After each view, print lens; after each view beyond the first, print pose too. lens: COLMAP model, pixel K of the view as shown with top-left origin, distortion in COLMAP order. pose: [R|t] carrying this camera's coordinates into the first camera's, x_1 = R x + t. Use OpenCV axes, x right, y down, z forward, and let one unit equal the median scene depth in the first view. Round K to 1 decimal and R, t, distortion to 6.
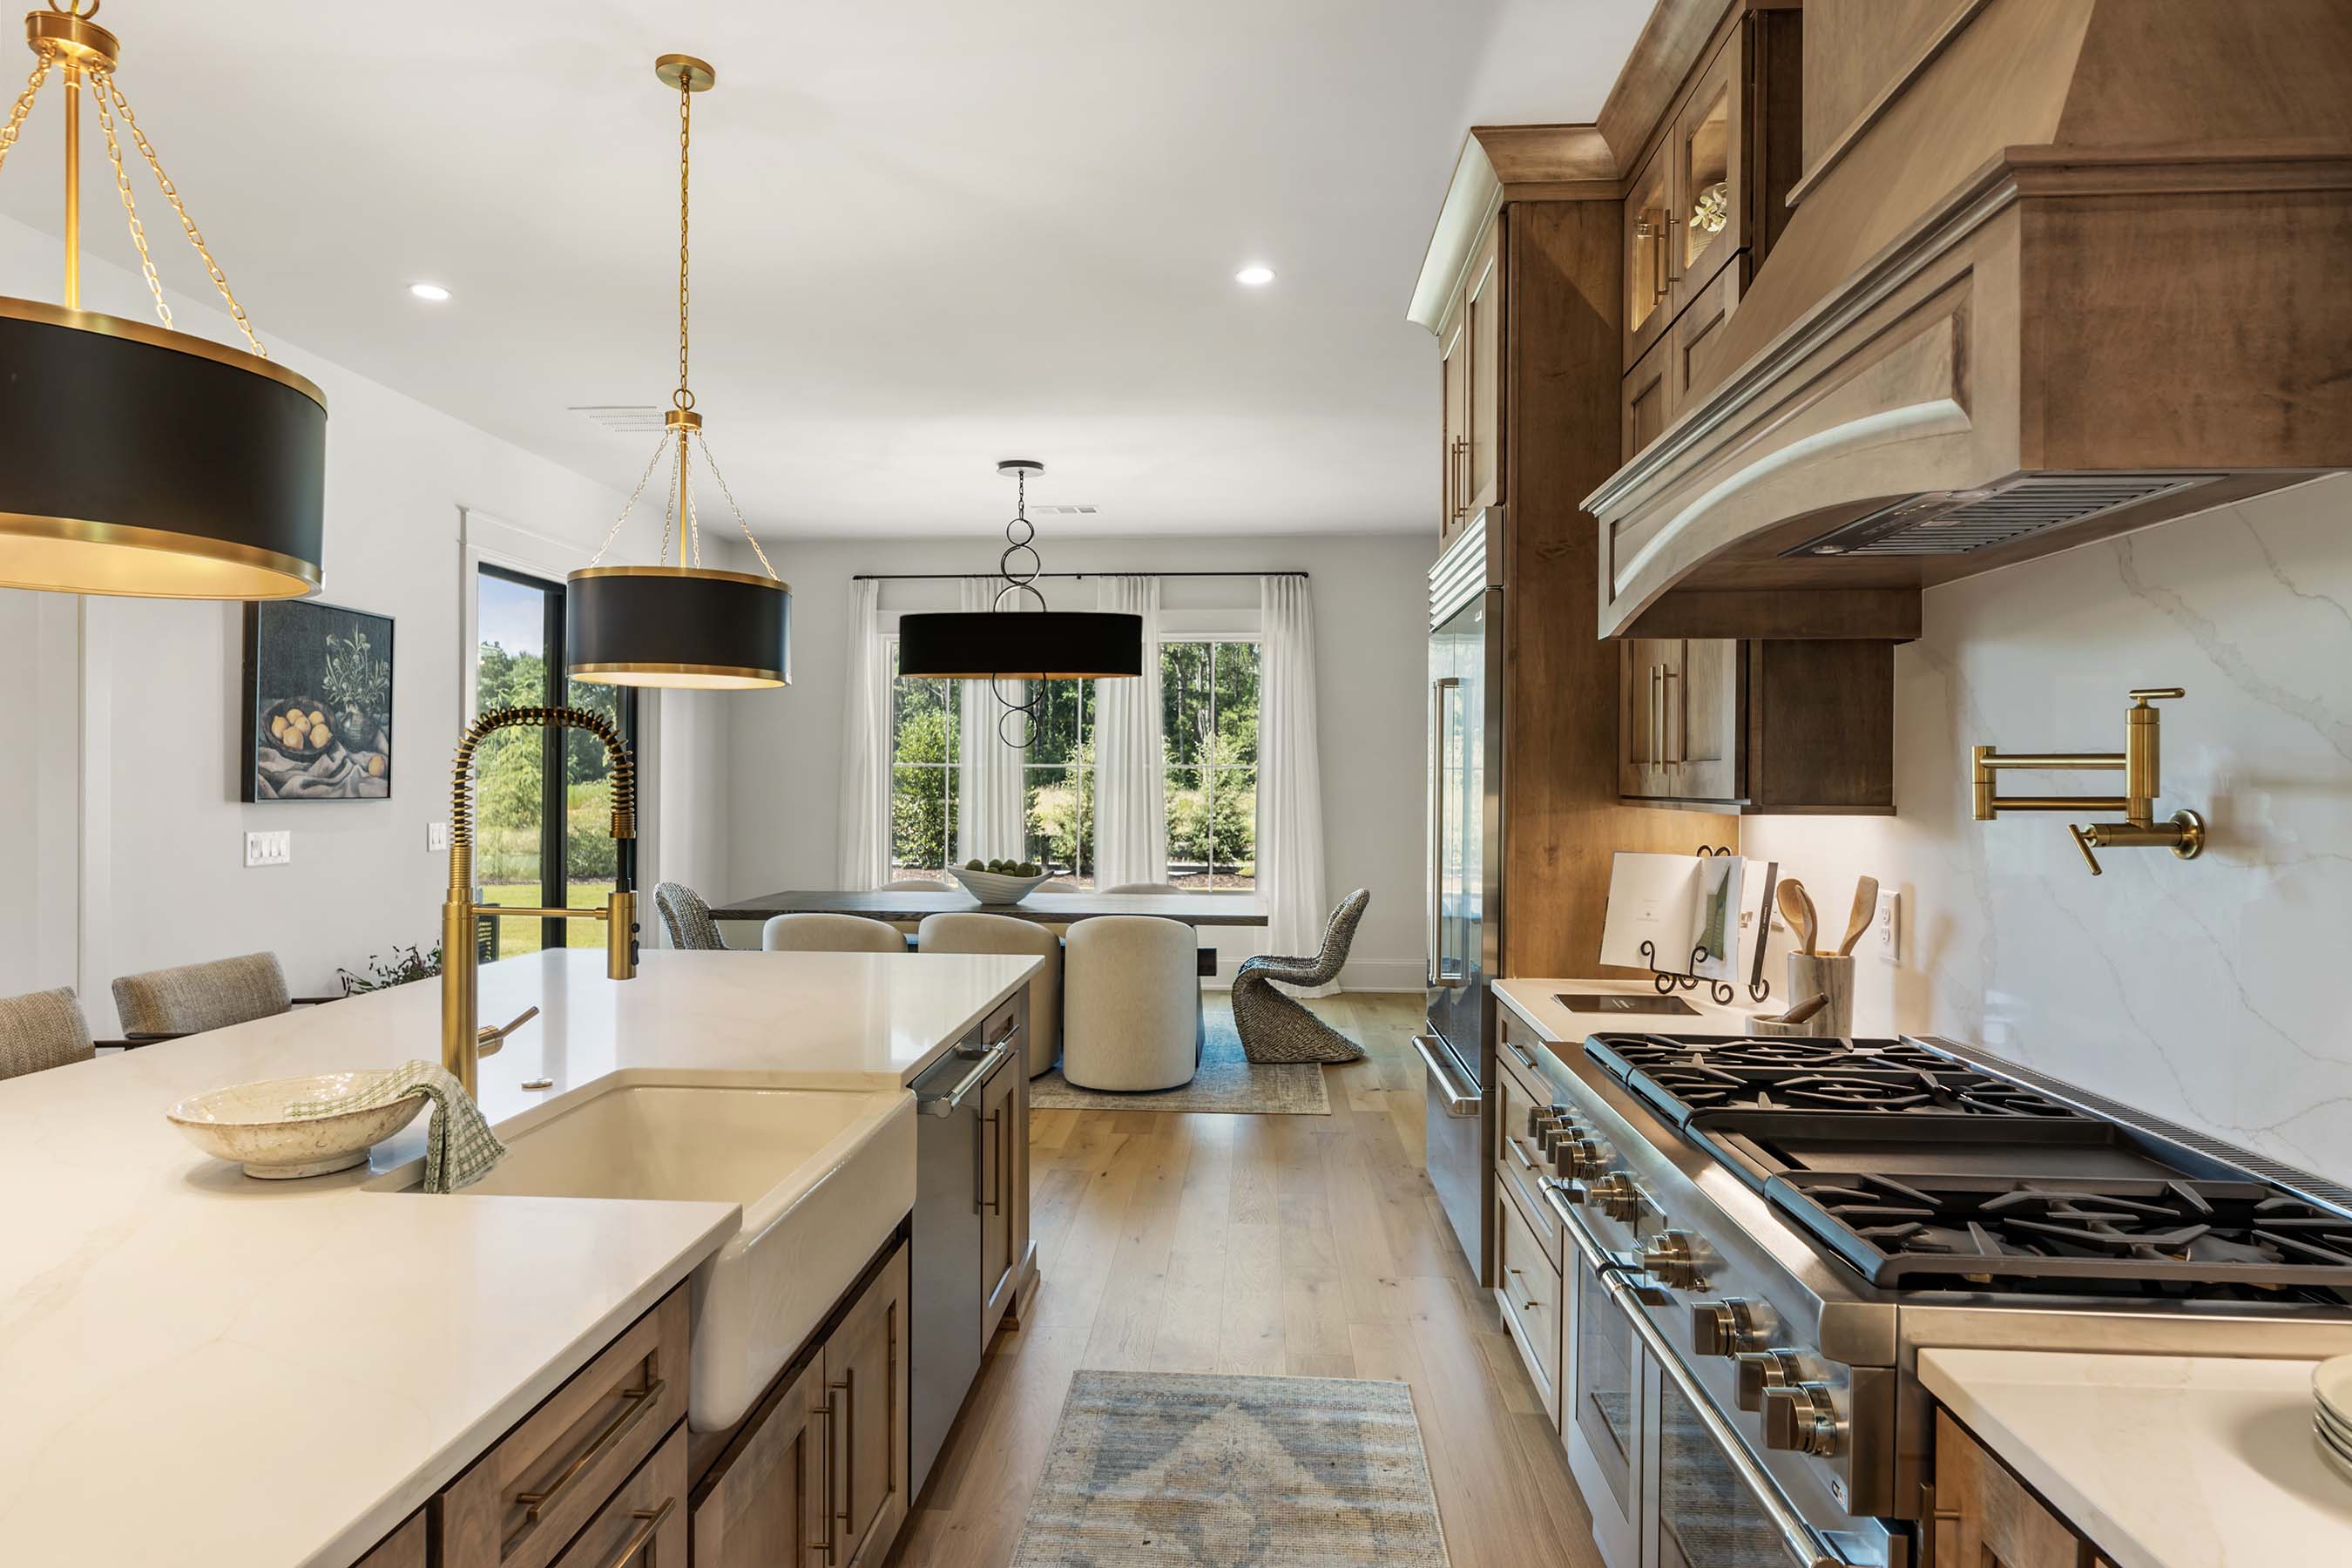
lens RADIAL K [[1326.3, 0, 1182.4], [0, 1326.3, 779.1], [0, 0, 1]] dist [0.002776, 0.000457]
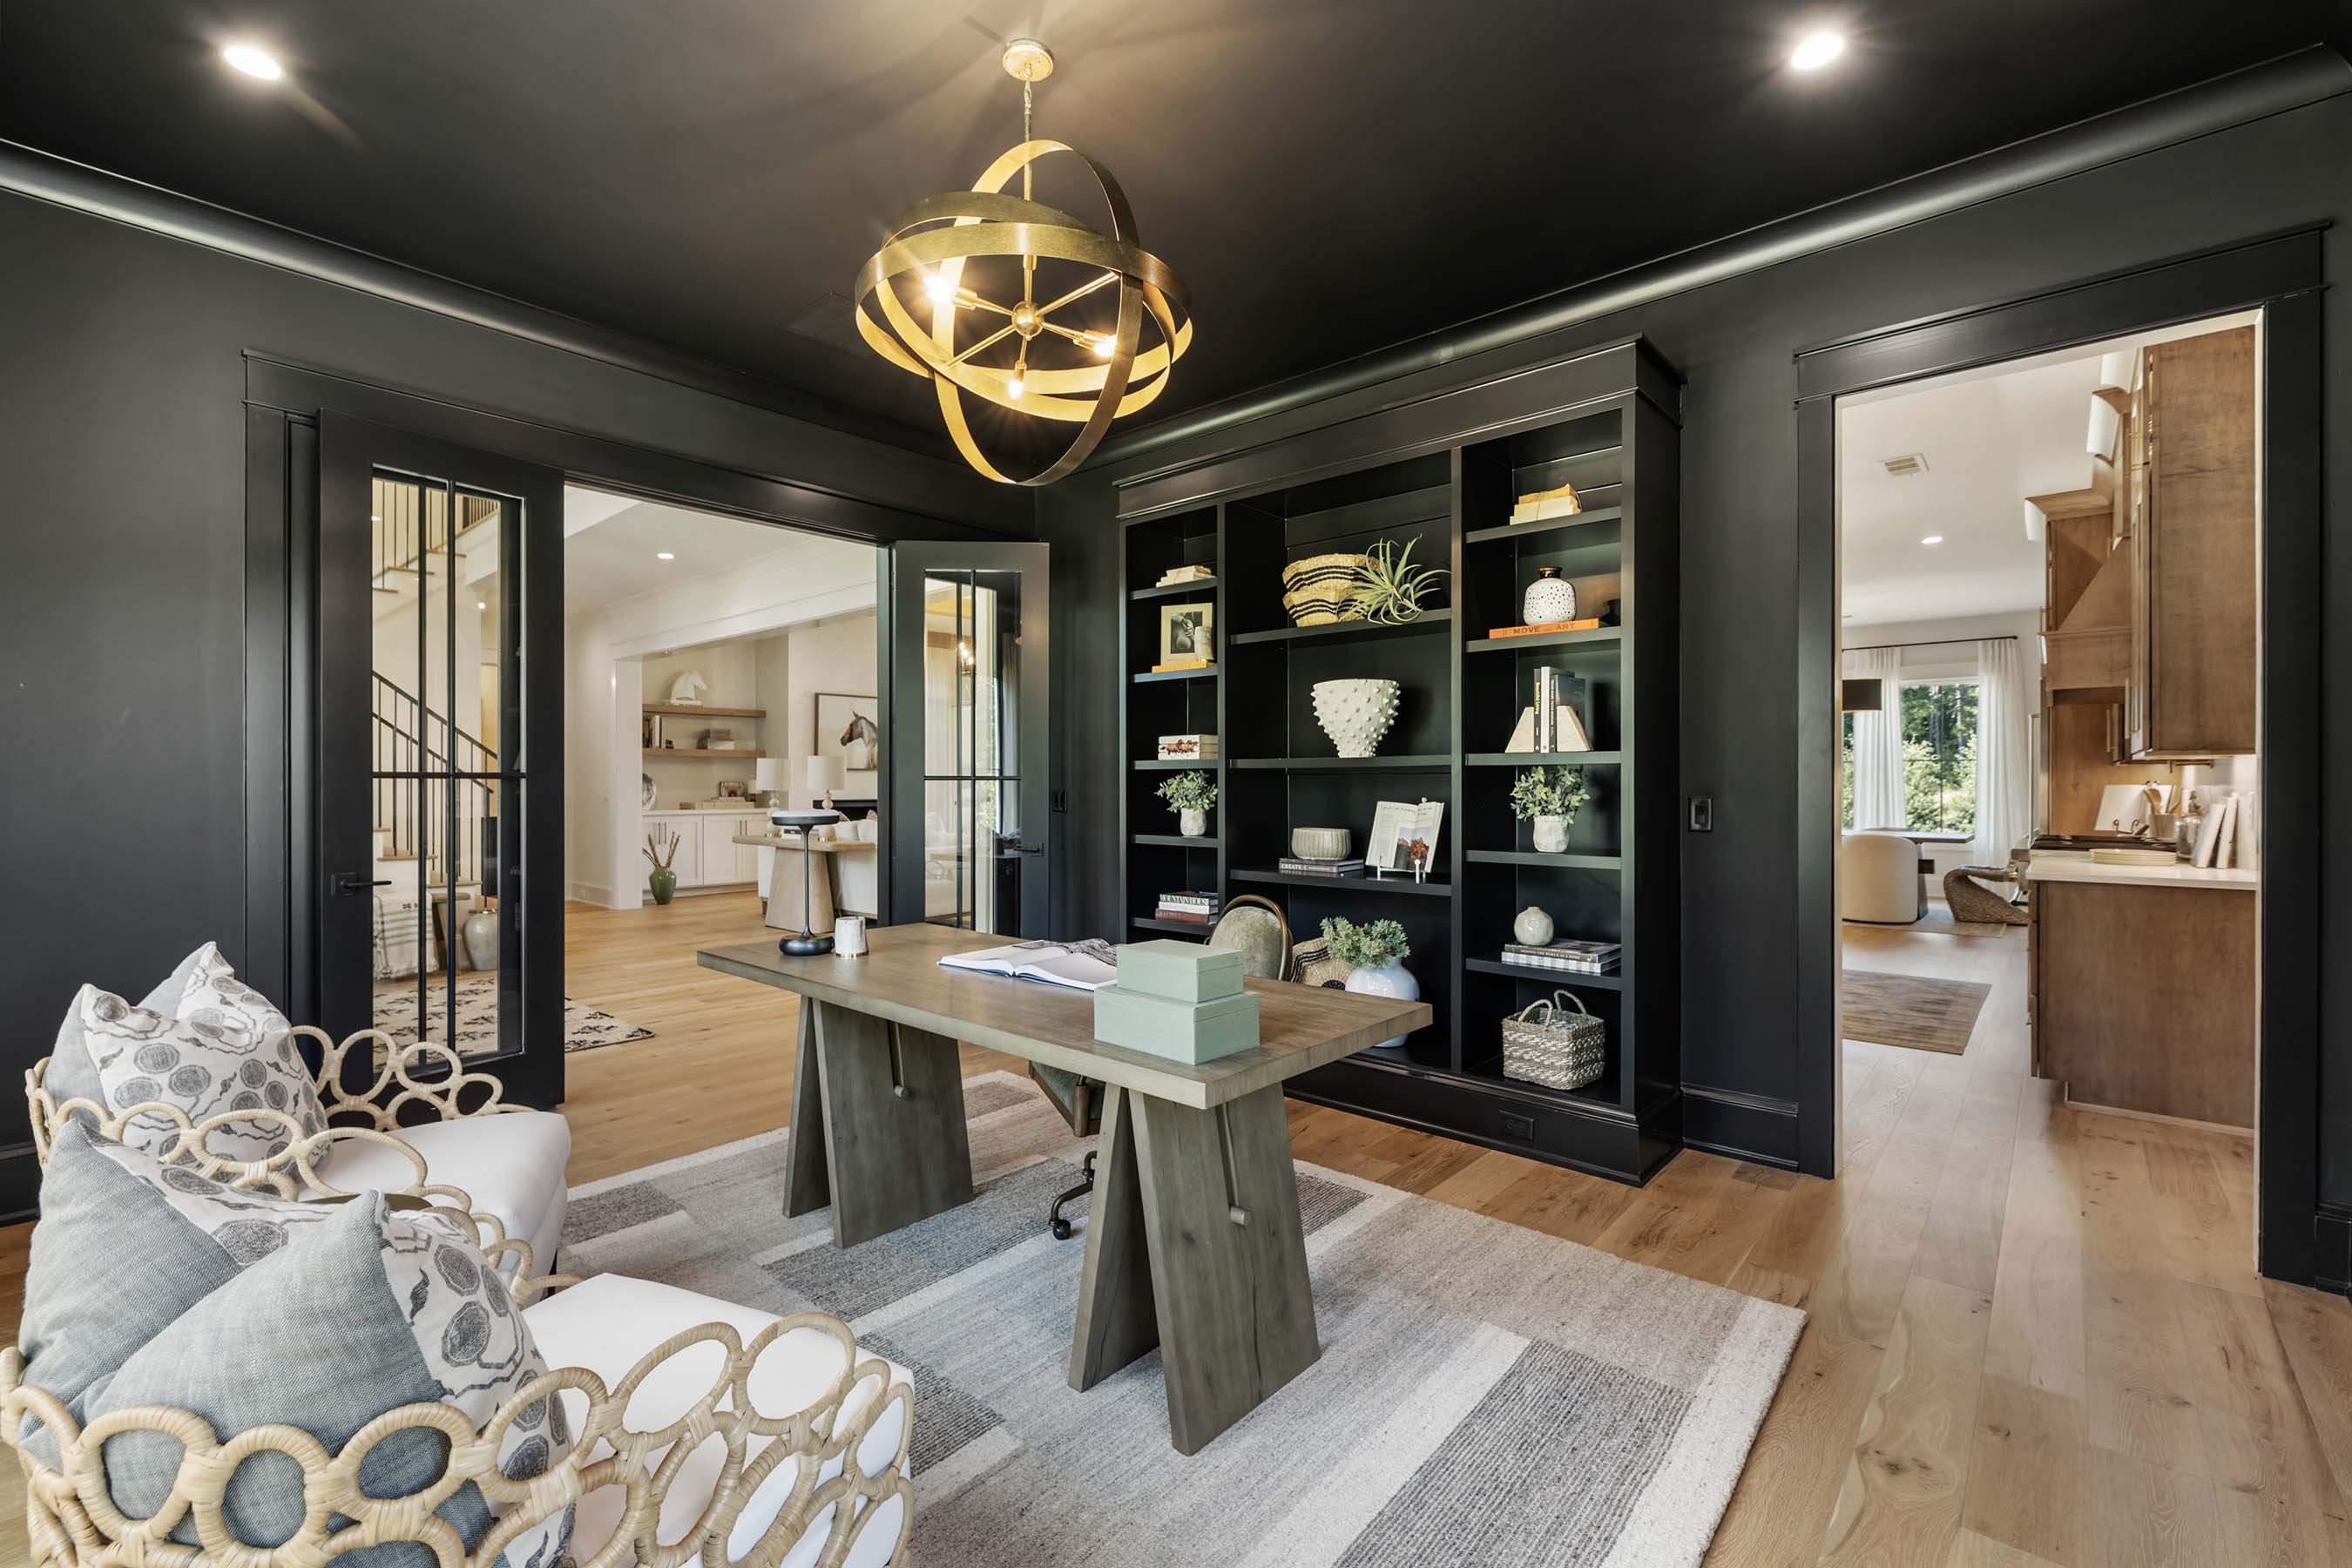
lens RADIAL K [[1009.8, 0, 1176.0], [0, 1009.8, 784.0], [0, 0, 1]] dist [0.002128, 0.000266]
pose [[0.787711, -0.005516, -0.616021, 0.076796], [0.005224, 0.999984, -0.002274, 0.029093], [0.616023, -0.001427, 0.787727, -0.906453]]
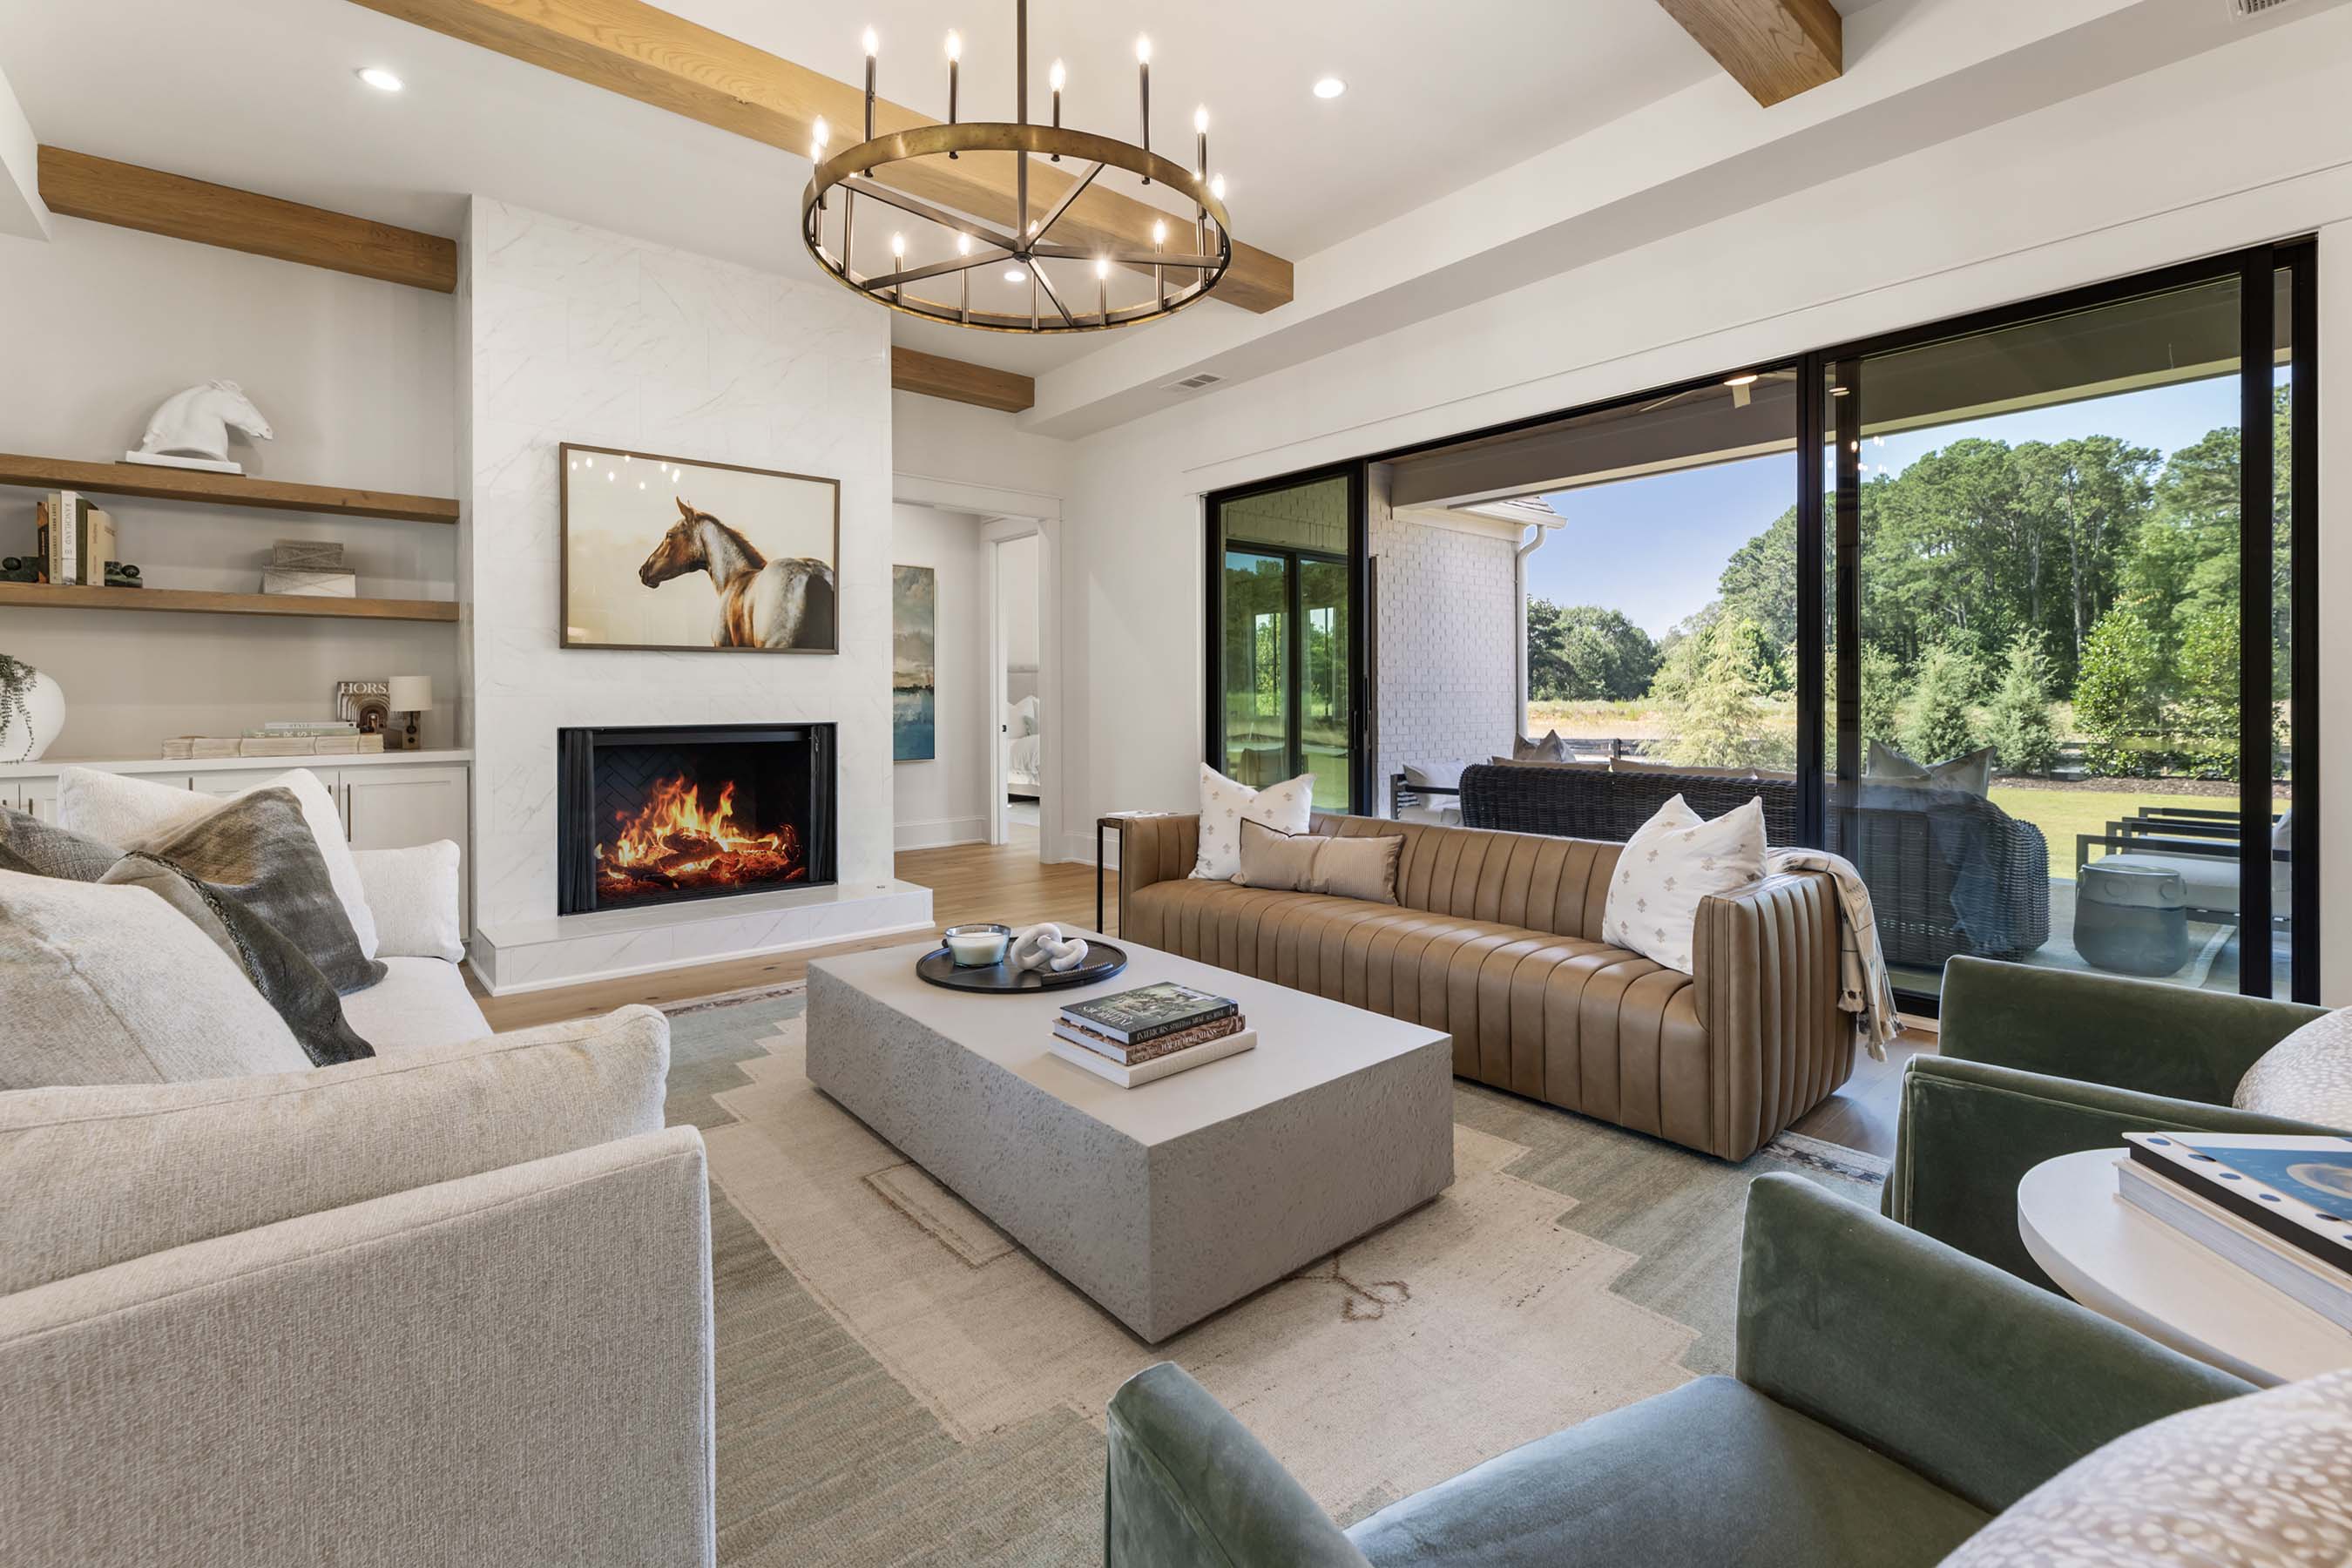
lens RADIAL K [[1057.1, 0, 1210.5], [0, 1057.1, 697.8], [0, 0, 1]] dist [0.000180, 0.000053]
pose [[0.702552, -0.007223, -0.711596, -0.888837], [0.009534, 0.999954, -0.000737, 0.035734], [0.711569, -0.006267, 0.702589, 0.098364]]
